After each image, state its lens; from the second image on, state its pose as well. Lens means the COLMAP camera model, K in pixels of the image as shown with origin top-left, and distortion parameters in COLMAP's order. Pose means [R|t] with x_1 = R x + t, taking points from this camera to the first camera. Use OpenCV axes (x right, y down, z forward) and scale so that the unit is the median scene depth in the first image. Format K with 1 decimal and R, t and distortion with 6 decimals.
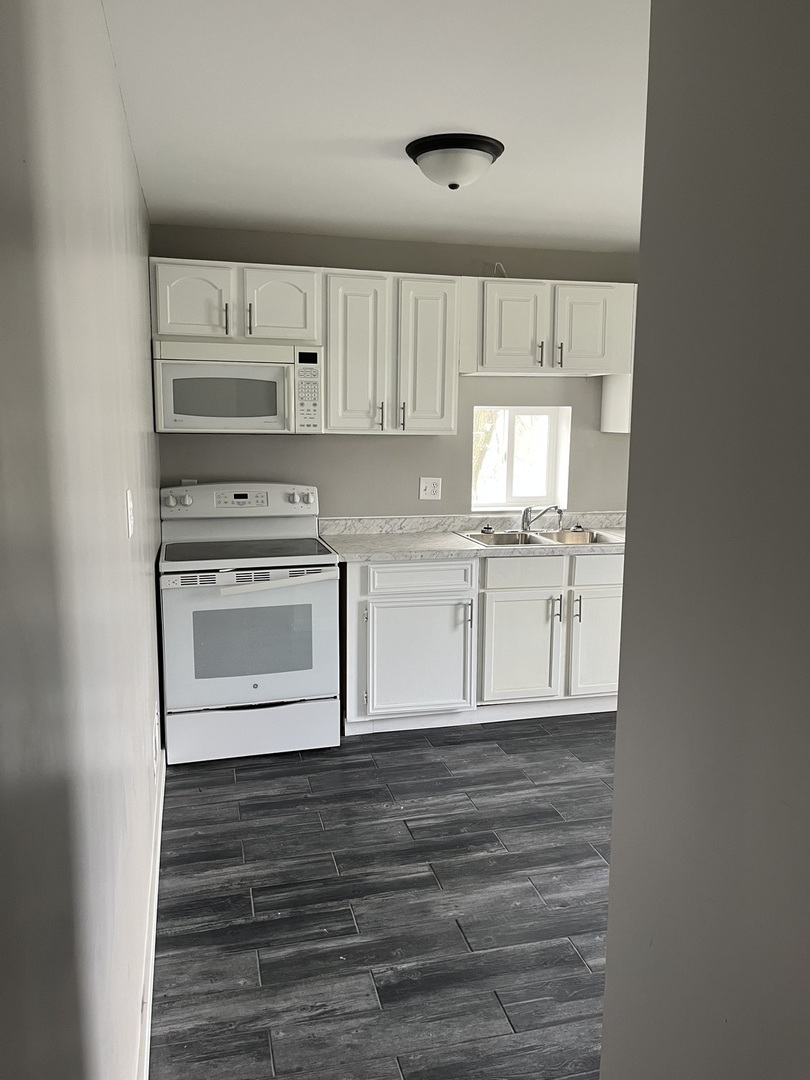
lens RADIAL K [[844.3, 0, 403.8], [0, 844.3, 535.8], [0, 0, 1]] dist [0.025791, -0.024200]
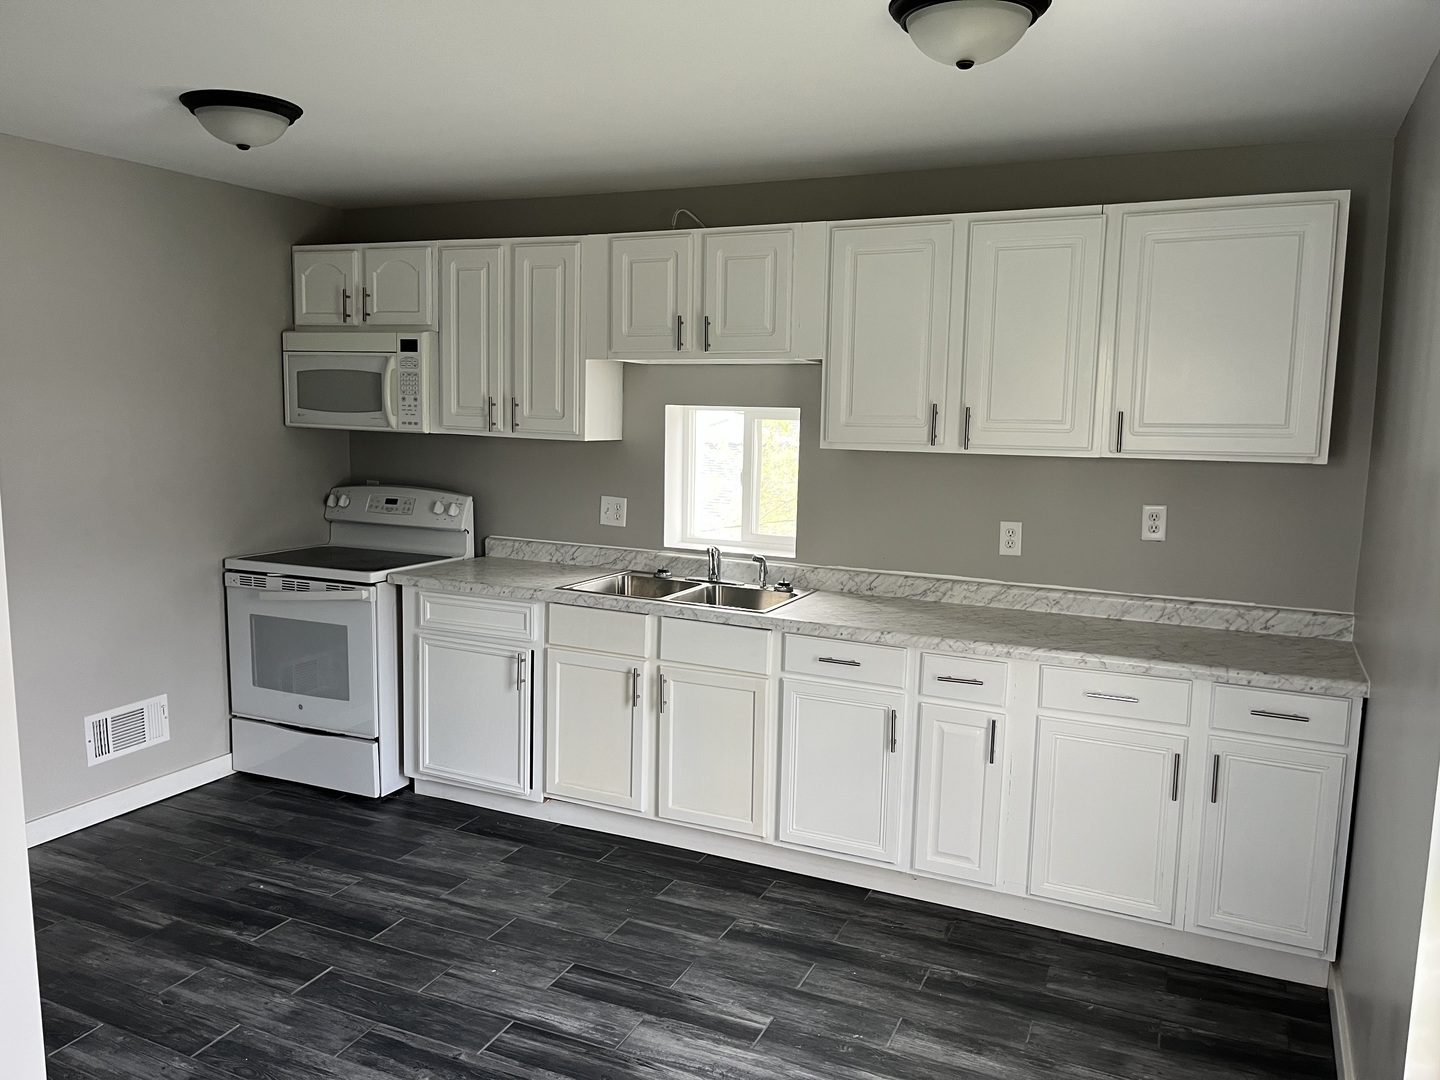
lens RADIAL K [[1125.7, 0, 715.9], [0, 1125.7, 542.2], [0, 0, 1]] dist [0.025791, -0.024200]
pose [[0.762512, 0.089396, -0.640768, 0.880500], [-0.110947, 0.993804, 0.006622, -0.052572], [0.637390, 0.066042, 0.767706, 0.324963]]
